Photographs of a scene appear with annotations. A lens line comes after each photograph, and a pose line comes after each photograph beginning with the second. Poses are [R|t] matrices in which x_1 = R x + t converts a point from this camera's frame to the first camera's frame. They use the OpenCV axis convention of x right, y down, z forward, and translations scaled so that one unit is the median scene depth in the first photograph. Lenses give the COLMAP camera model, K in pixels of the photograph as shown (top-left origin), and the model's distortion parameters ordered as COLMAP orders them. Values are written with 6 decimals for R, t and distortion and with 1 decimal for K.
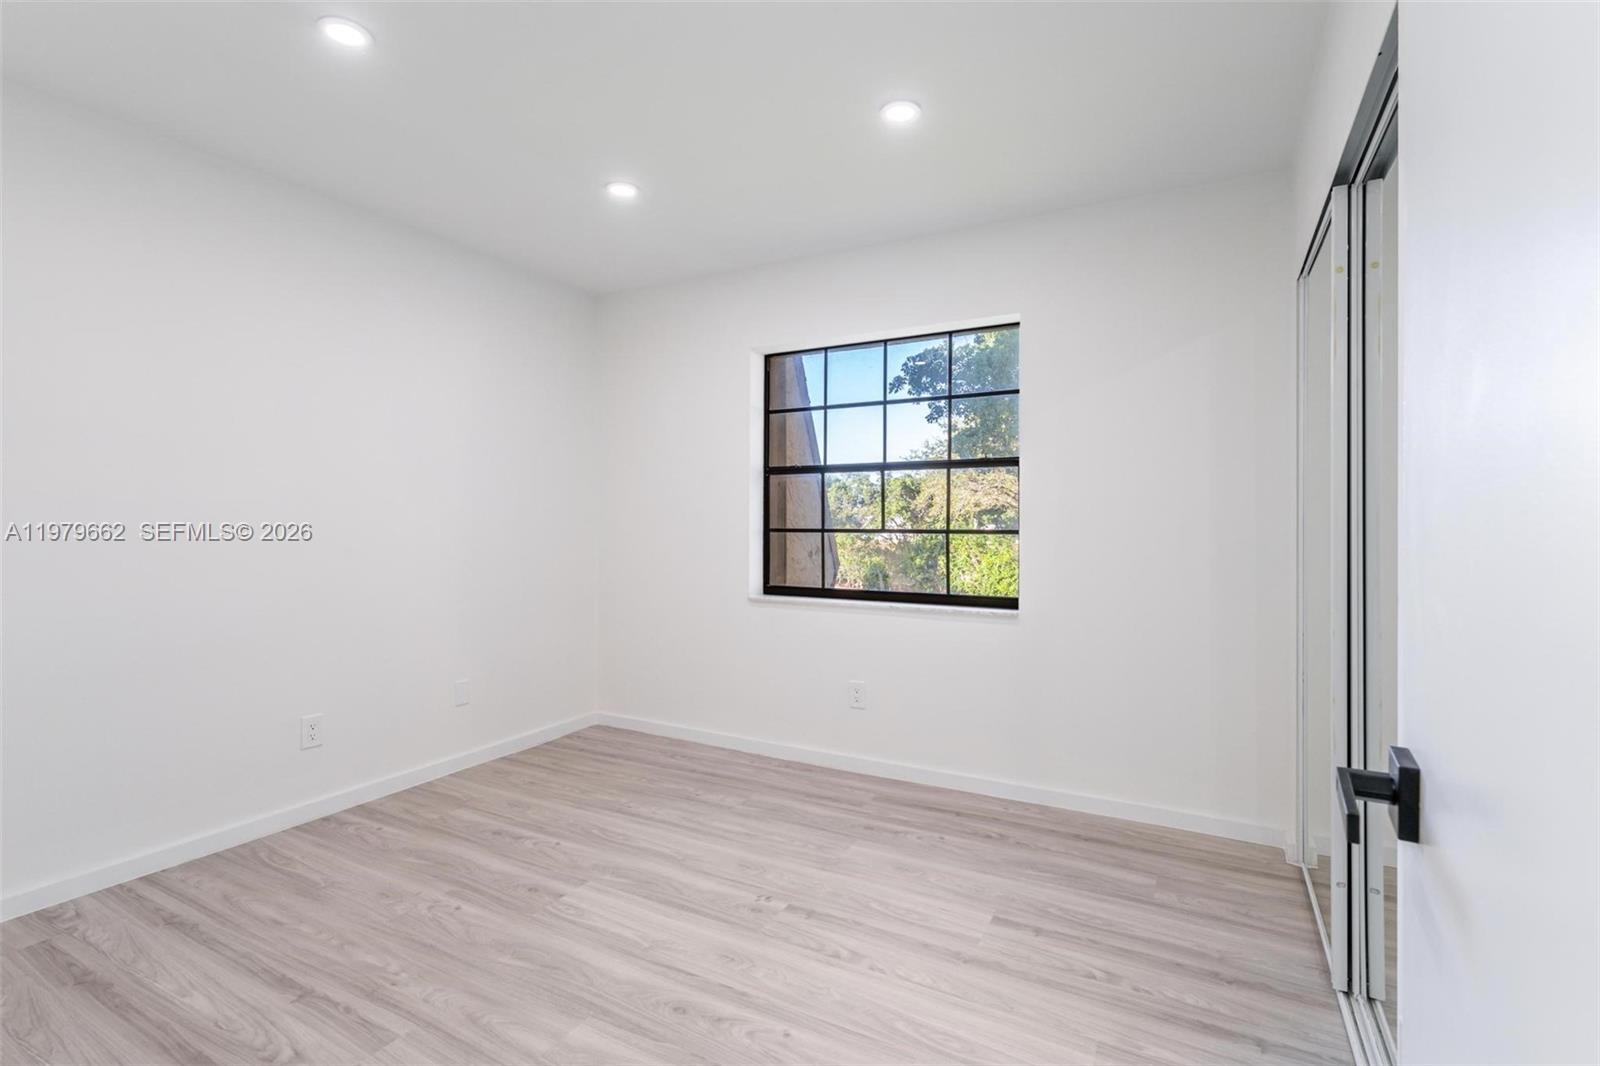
lens RADIAL K [[721.3, 0, 793.7], [0, 721.3, 520.5], [0, 0, 1]] dist [0.007189, -0.000065]
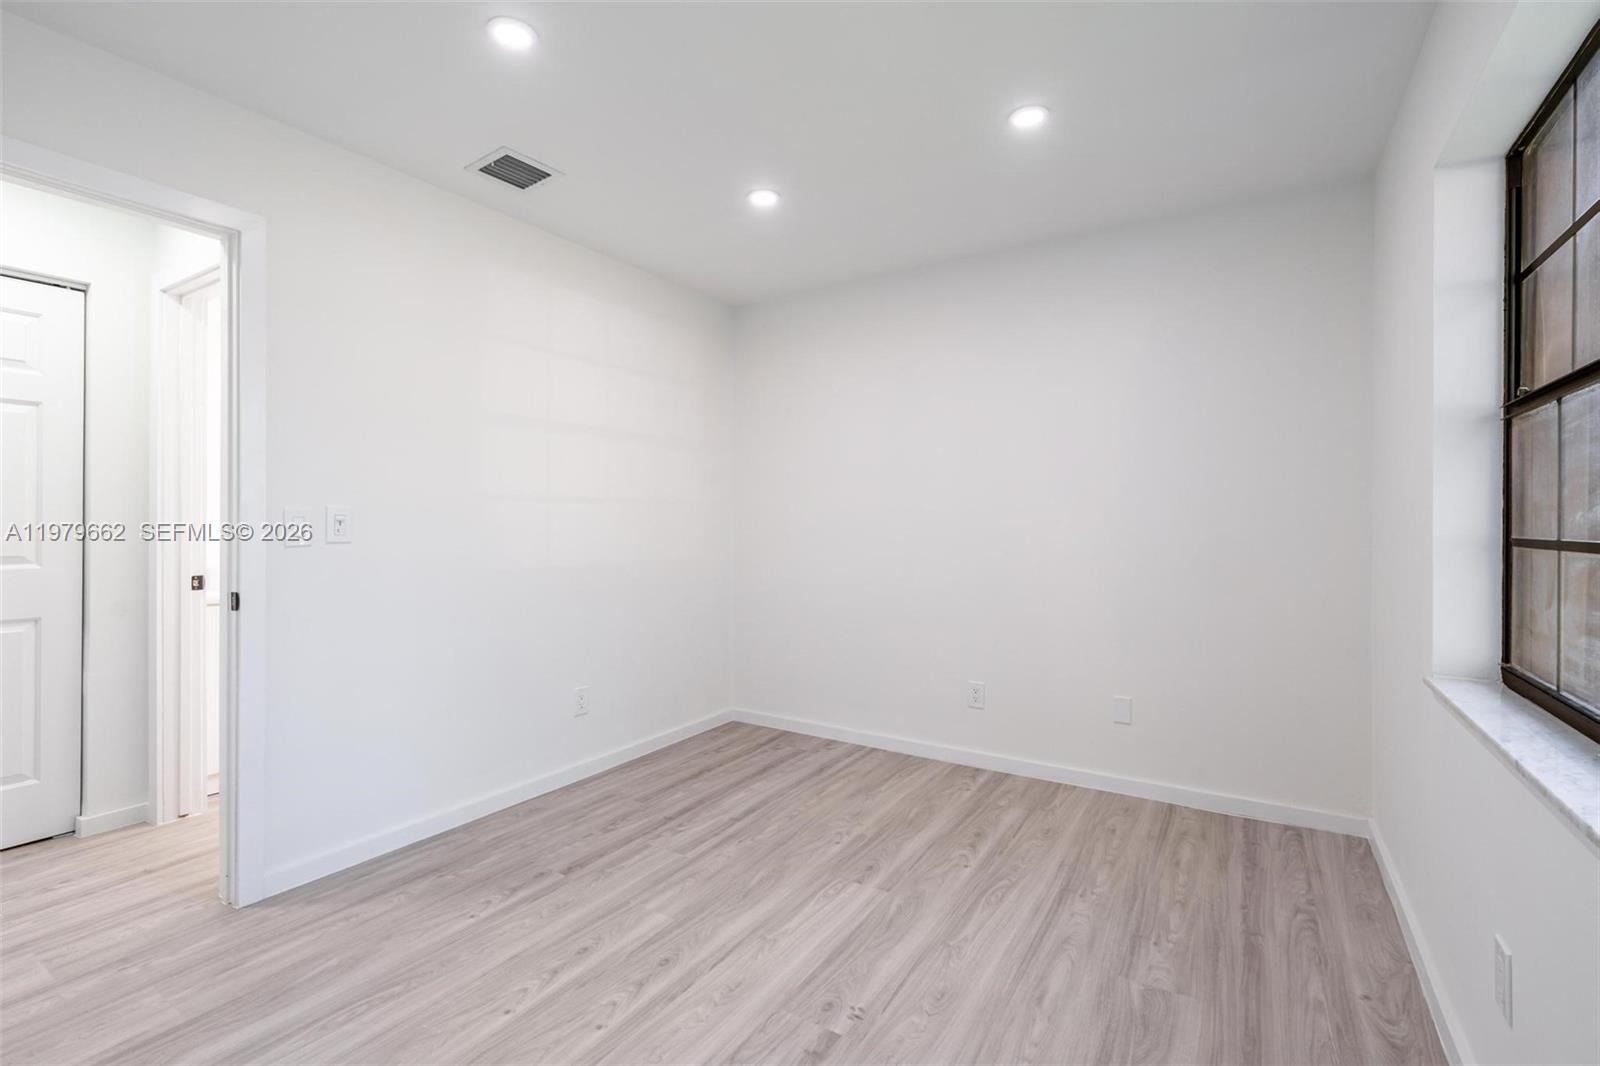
lens RADIAL K [[721.3, 0, 793.7], [0, 721.3, 520.5], [0, 0, 1]] dist [0.007189, -0.000065]
pose [[-0.051136, -0.005713, -0.998675, 0.638100], [0.002500, 0.999980, -0.005849, 0.005744], [0.998689, -0.002795, -0.051121, 0.852013]]
